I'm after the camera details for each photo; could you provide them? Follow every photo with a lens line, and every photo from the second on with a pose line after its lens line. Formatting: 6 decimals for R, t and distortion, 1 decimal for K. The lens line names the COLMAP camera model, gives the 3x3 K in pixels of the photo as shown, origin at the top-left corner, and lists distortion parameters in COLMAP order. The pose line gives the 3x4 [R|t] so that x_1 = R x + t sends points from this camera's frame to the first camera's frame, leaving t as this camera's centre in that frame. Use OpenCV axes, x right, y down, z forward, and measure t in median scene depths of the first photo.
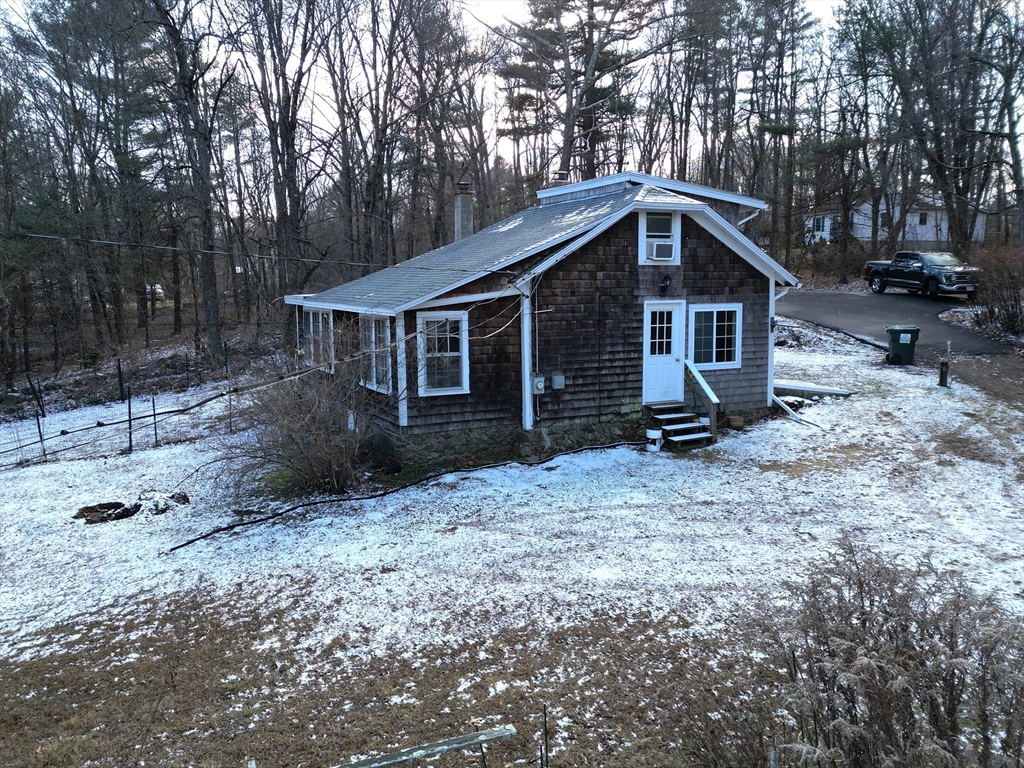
lens RADIAL K [[803.2, 0, 512.0], [0, 803.2, 384.0], [0, 0, 1]] dist [0.096455, -0.106202]
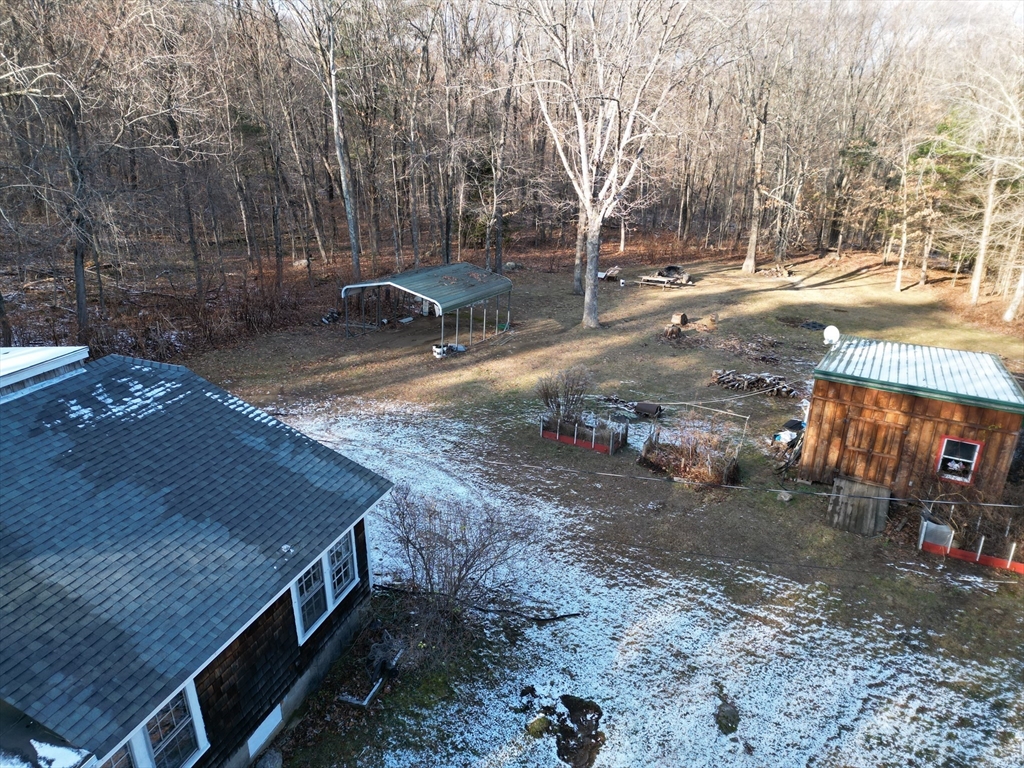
lens RADIAL K [[706.8, 0, 510.6], [0, 706.8, 388.5], [0, 0, 1]] dist [0.116635, -0.143170]
pose [[-0.682949, -0.262415, 0.681703, -1.021792], [0.098476, 0.891649, 0.441888, -0.721506], [-0.723798, 0.368918, -0.583109, 1.535830]]
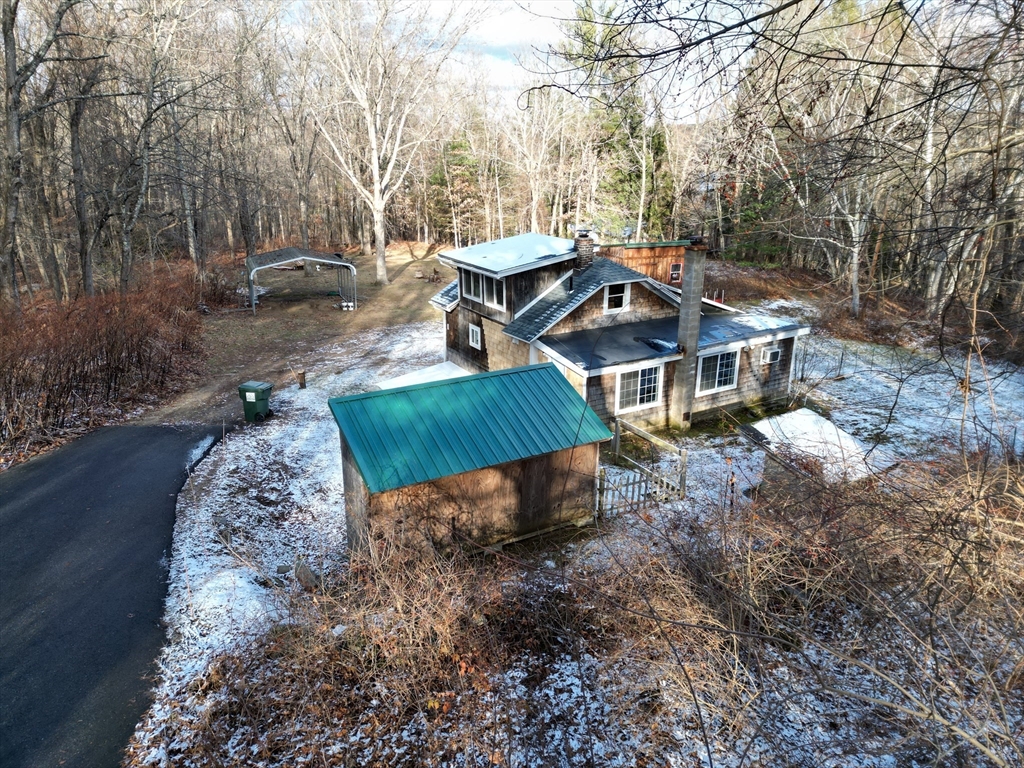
lens RADIAL K [[706.8, 0, 510.6], [0, 706.8, 388.5], [0, 0, 1]] dist [0.116635, -0.143170]
pose [[-0.997458, 0.032693, -0.063321, 0.398527], [0.001402, 0.897385, 0.441246, -0.847178], [0.071249, 0.440036, -0.895149, 3.345395]]
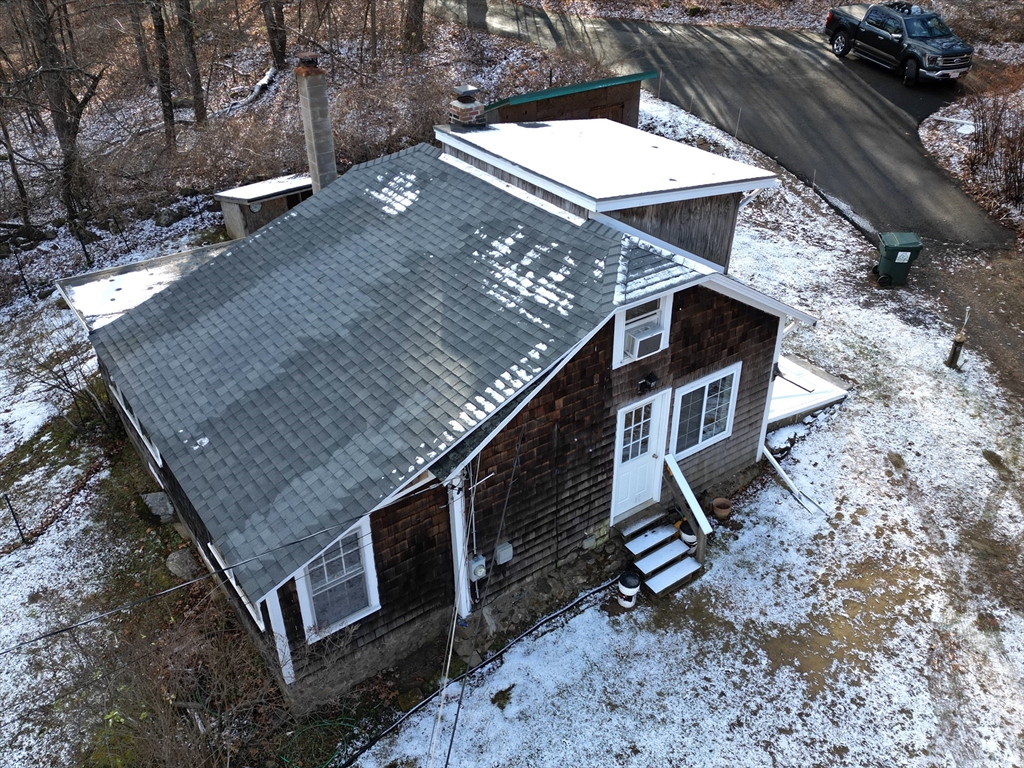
lens RADIAL K [[845.6, 0, 512.0], [0, 845.6, 384.0], [0, 0, 1]] dist [0.101679, -0.103760]
pose [[0.987111, -0.085145, 0.135505, -0.029010], [0.019191, 0.903587, 0.427974, -0.558872], [-0.158880, -0.419858, 0.893575, 0.476545]]
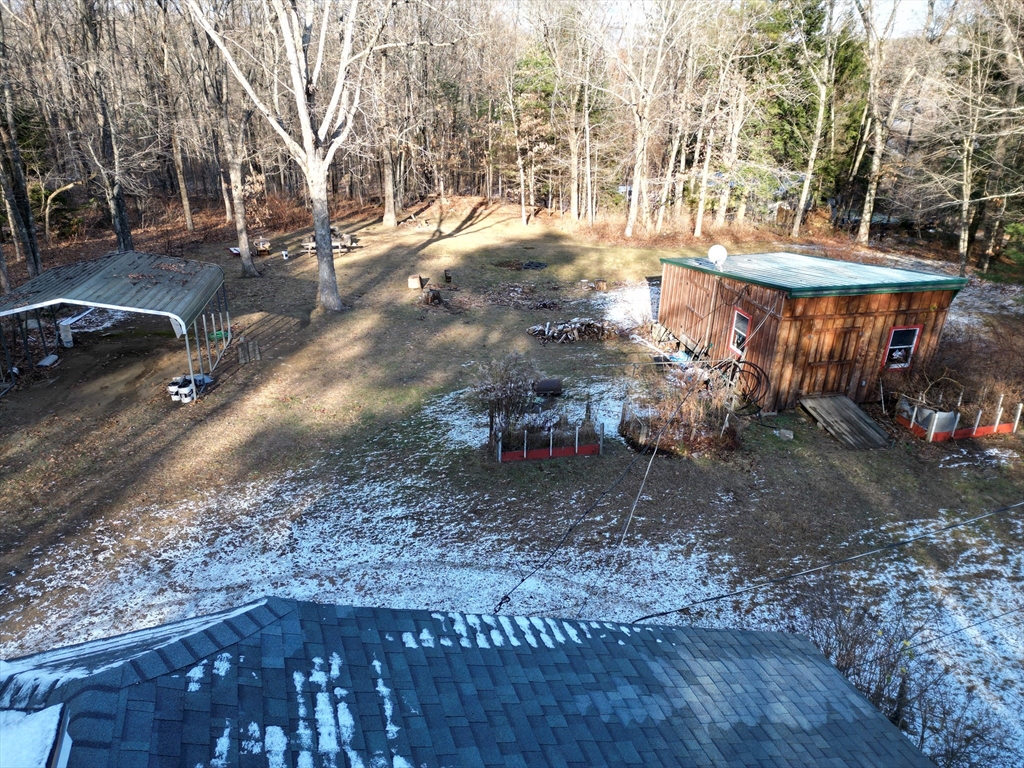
lens RADIAL K [[706.8, 0, 510.6], [0, 706.8, 388.5], [0, 0, 1]] dist [0.116635, -0.143170]
pose [[-0.993684, -0.037218, 0.105866, 0.018595], [0.023442, 0.853742, 0.520168, -0.571195], [-0.109742, 0.519365, -0.847477, 1.472421]]
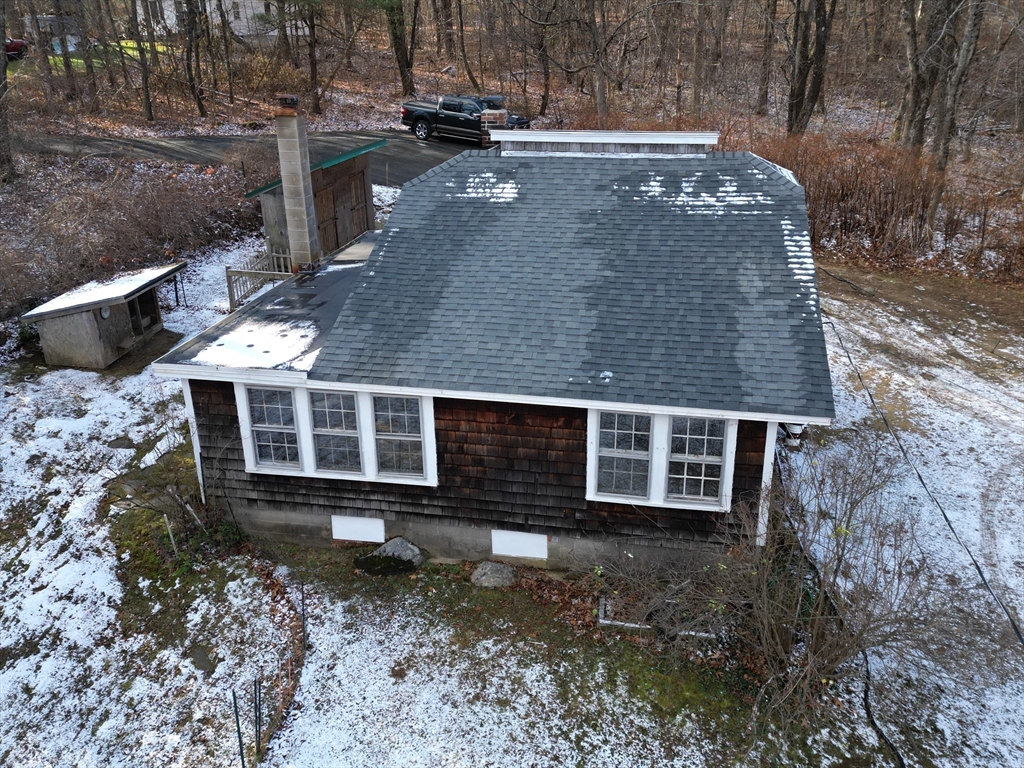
lens RADIAL K [[845.6, 0, 512.0], [0, 845.6, 384.0], [0, 0, 1]] dist [0.101679, -0.103760]
pose [[0.603657, -0.308071, 0.735317, -0.946123], [0.103488, 0.944799, 0.310878, -0.420711], [-0.790499, -0.111567, 0.602216, 0.814594]]
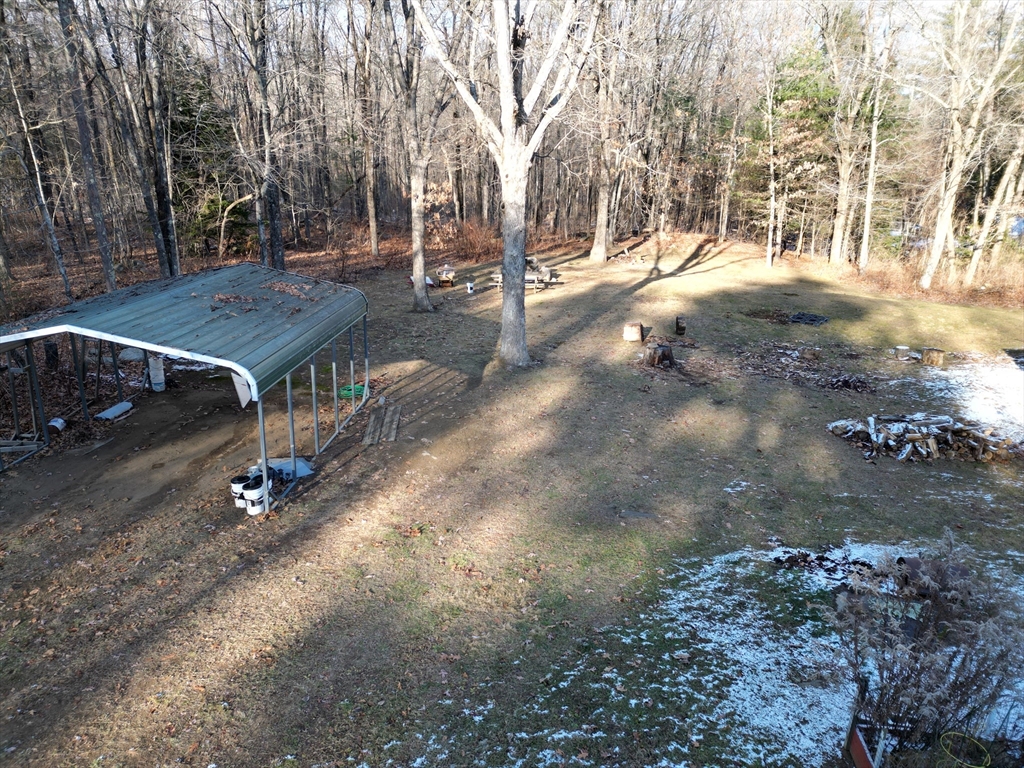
lens RADIAL K [[706.8, 0, 510.6], [0, 706.8, 388.5], [0, 0, 1]] dist [0.116635, -0.143170]
pose [[-0.926724, -0.120379, 0.355937, 0.280434], [0.059347, 0.888505, 0.455012, -0.280135], [-0.371026, 0.442795, -0.816255, 0.778646]]
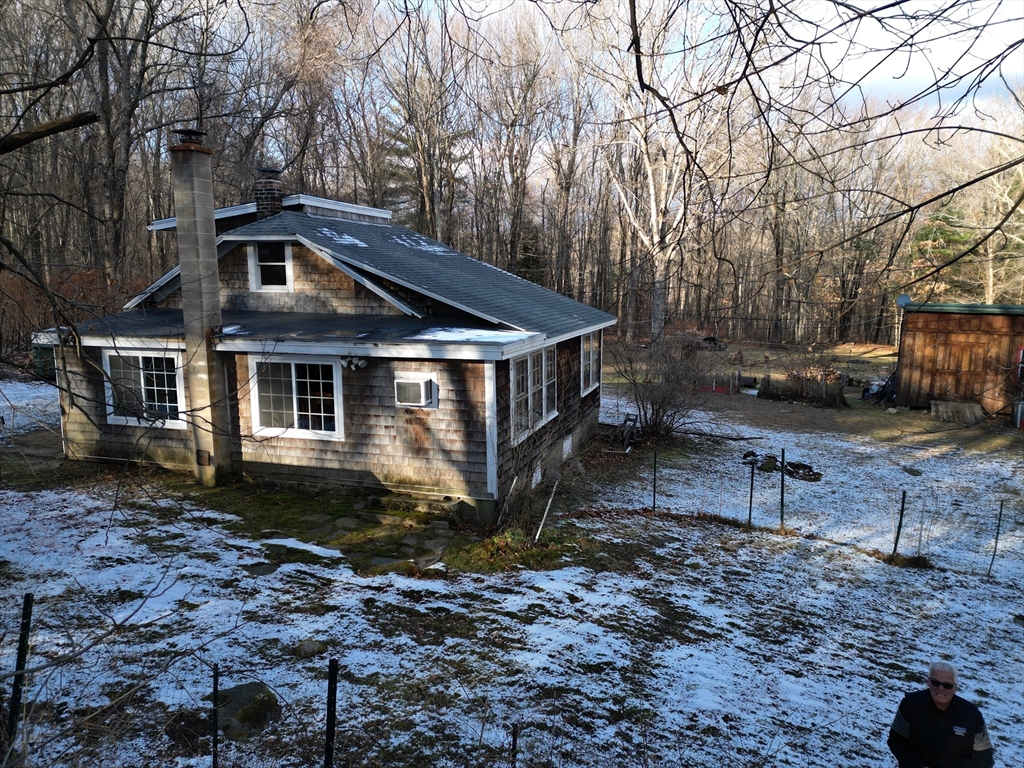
lens RADIAL K [[741.5, 0, 508.5], [0, 741.5, 383.2], [0, 0, 1]] dist [0.108965, -0.098728]
pose [[-0.709990, -0.094776, 0.697805, -1.069795], [0.093692, 0.969380, 0.226989, -0.334867], [-0.697952, 0.226539, -0.679370, 2.278991]]
